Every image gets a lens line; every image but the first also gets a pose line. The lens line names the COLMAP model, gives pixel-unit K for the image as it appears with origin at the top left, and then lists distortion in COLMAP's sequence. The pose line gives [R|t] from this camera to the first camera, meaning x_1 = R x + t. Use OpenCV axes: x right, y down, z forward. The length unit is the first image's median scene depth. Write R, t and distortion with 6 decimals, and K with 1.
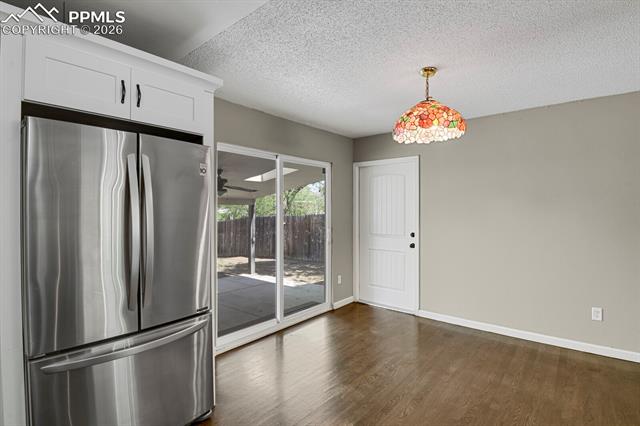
lens RADIAL K [[312.2, 0, 320.0], [0, 312.2, 213.0], [0, 0, 1]] dist [-0.024840, -0.002642]
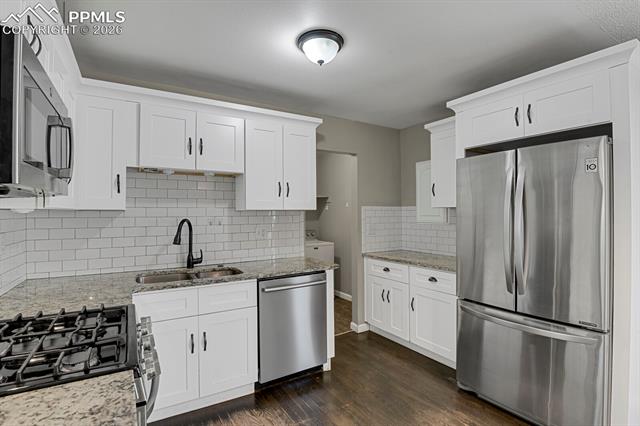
lens RADIAL K [[312.2, 0, 320.0], [0, 312.2, 213.0], [0, 0, 1]] dist [-0.024840, -0.002642]
pose [[-0.316574, 0.001538, -0.948566, 0.345723], [-0.000923, 0.999998, 0.001930, -0.003765], [0.948567, 0.001486, -0.316572, 0.280414]]
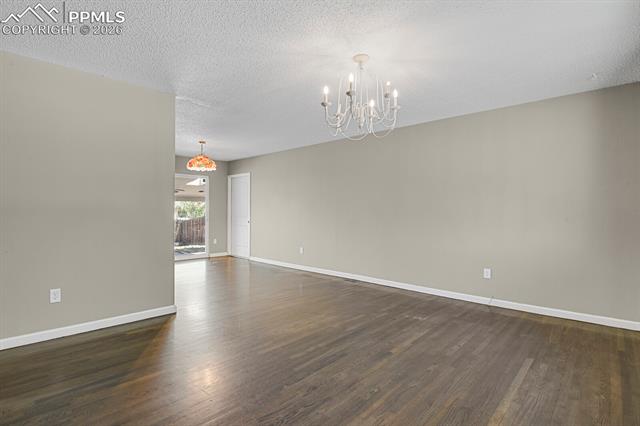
lens RADIAL K [[312.2, 0, 320.0], [0, 312.2, 213.0], [0, 0, 1]] dist [-0.024840, -0.002642]
pose [[0.998593, 0.007283, -0.052520, 0.861991], [-0.007433, 0.999969, -0.002655, 0.059053], [0.052499, 0.003042, 0.998616, -0.852045]]
